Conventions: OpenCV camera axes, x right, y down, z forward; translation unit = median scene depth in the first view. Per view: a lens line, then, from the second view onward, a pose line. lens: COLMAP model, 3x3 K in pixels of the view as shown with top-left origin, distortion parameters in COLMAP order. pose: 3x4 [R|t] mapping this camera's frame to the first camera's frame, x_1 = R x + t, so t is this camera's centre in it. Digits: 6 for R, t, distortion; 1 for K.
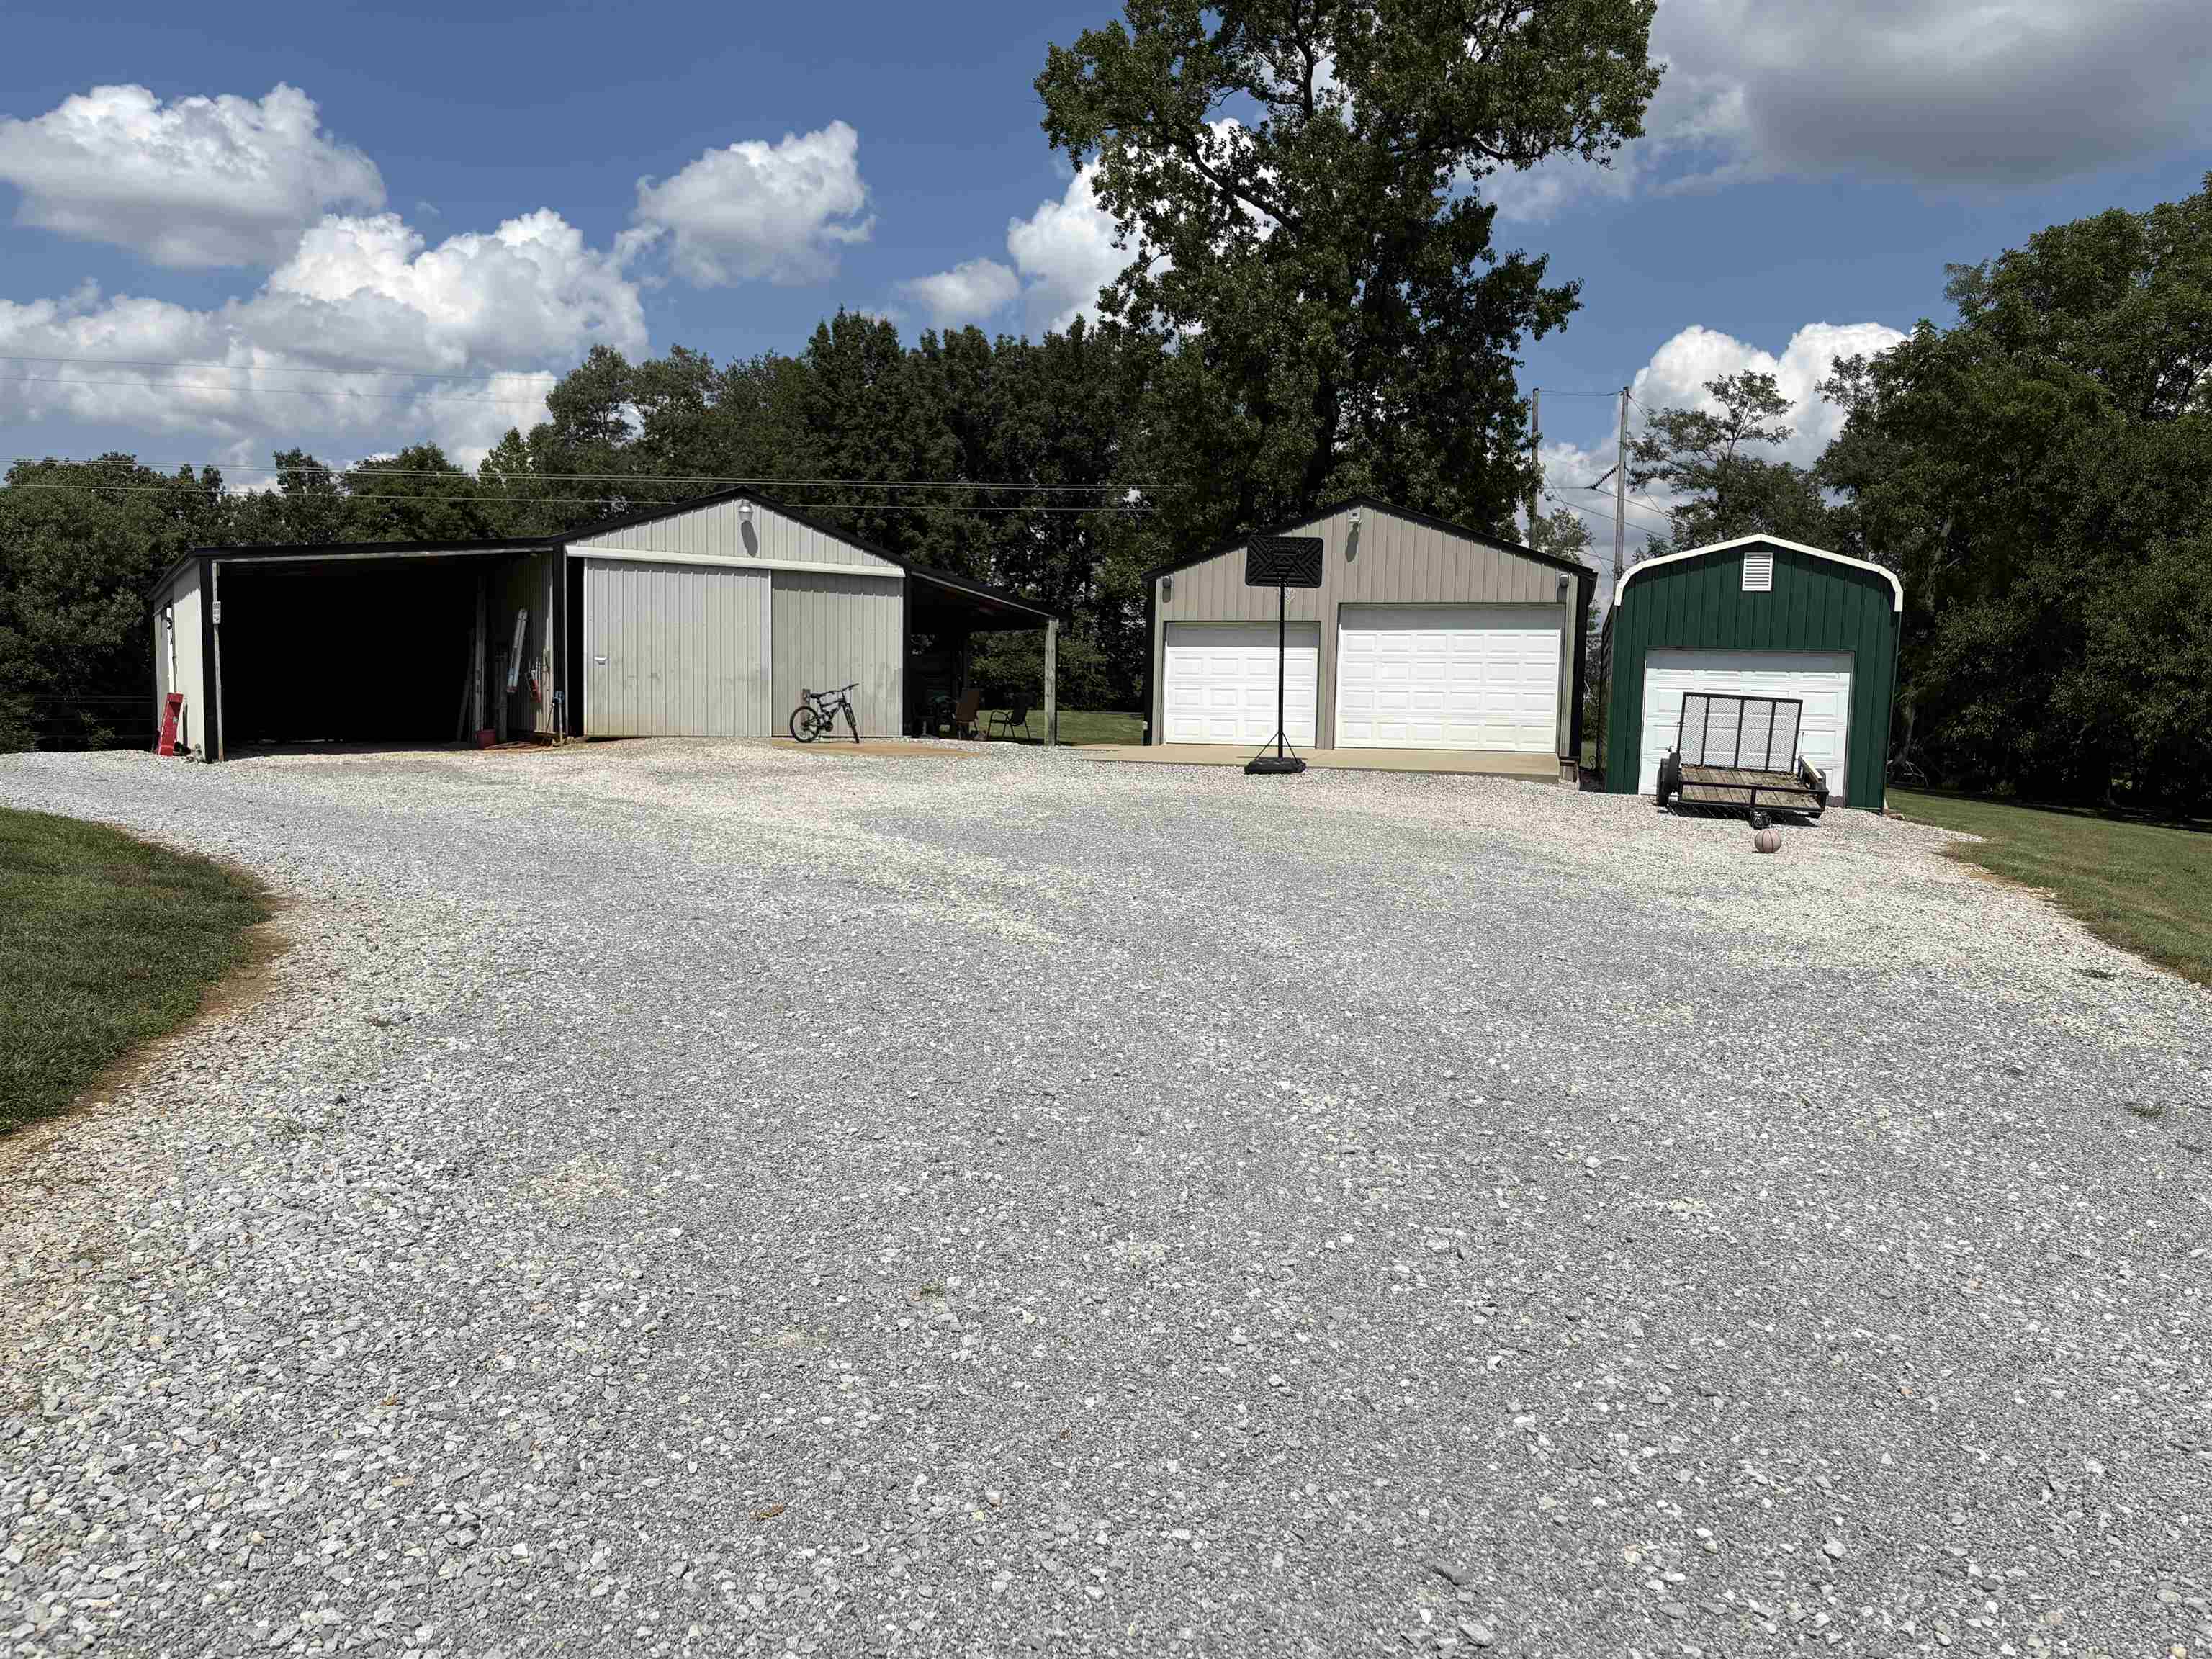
lens RADIAL K [[1619.1, 0, 1114.8], [0, 1619.1, 839.8], [0, 0, 1]] dist [0.013151, -0.025809]
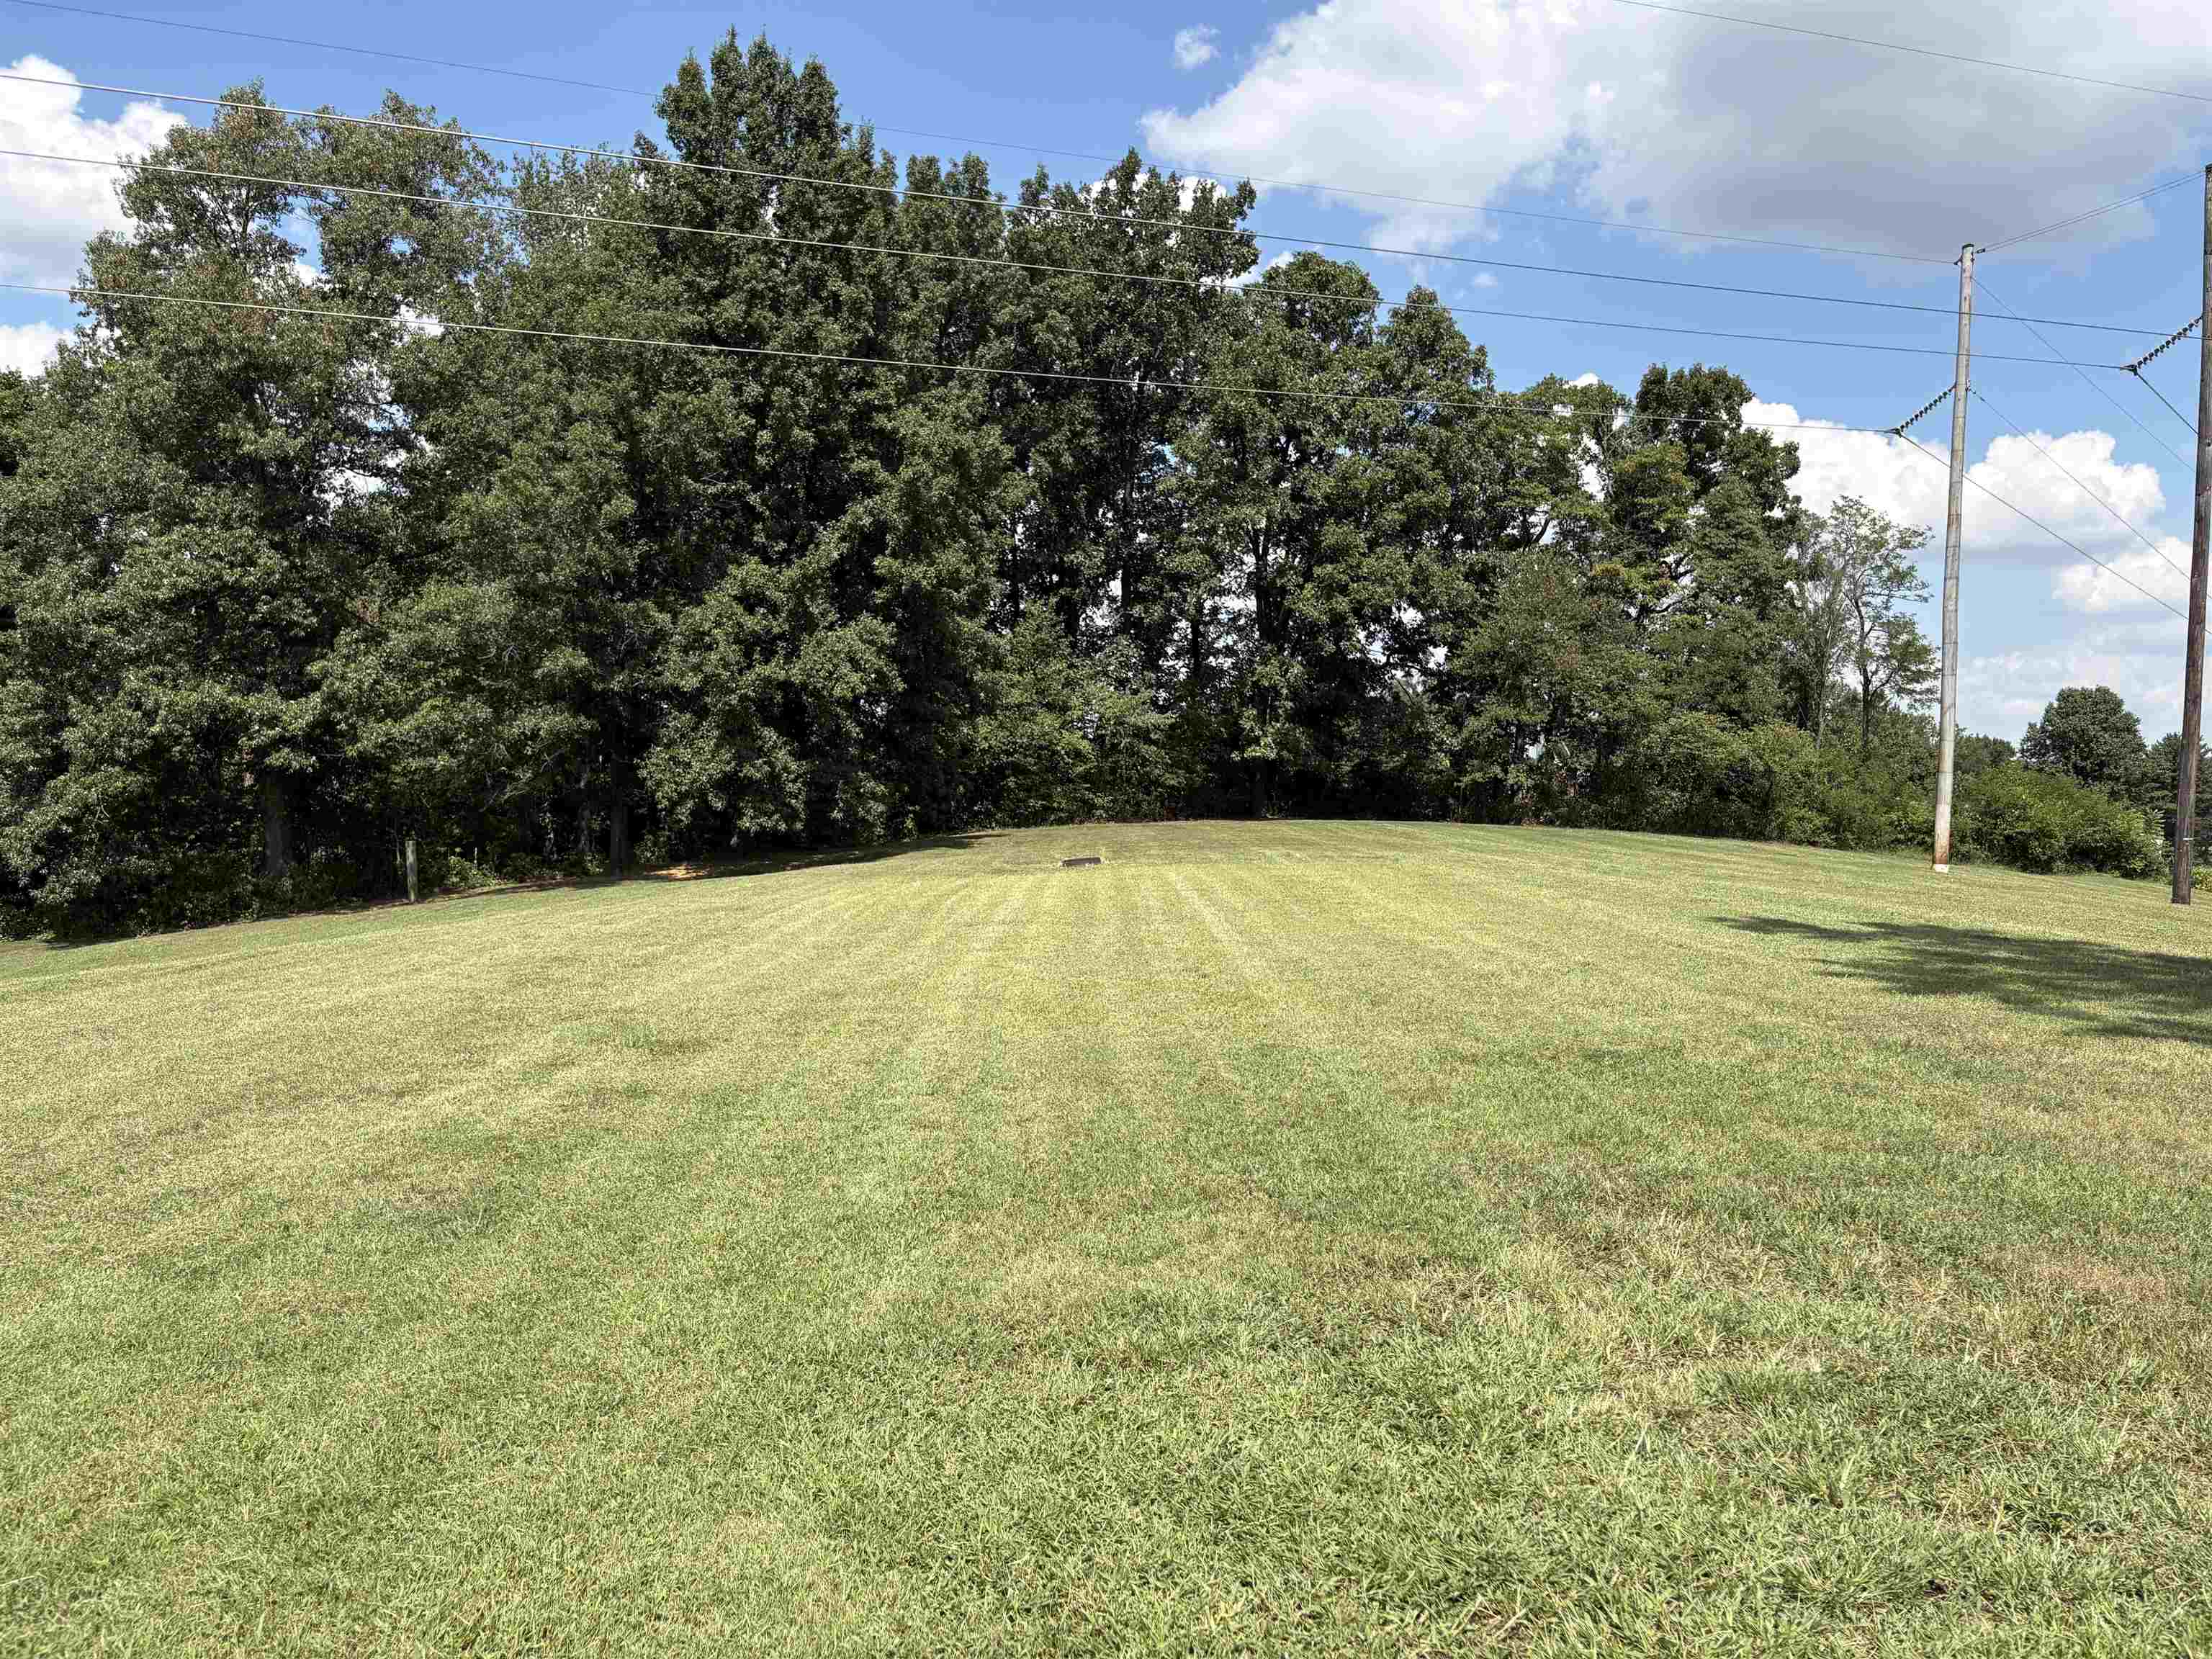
lens RADIAL K [[1619.1, 0, 1103.6], [0, 1619.1, 853.5], [0, 0, 1]] dist [0.013151, -0.025809]
pose [[0.997465, 0.003136, 0.071088, -0.087623], [-0.000867, 0.999490, -0.031928, -0.053890], [-0.071152, 0.031786, 0.996959, 0.501849]]
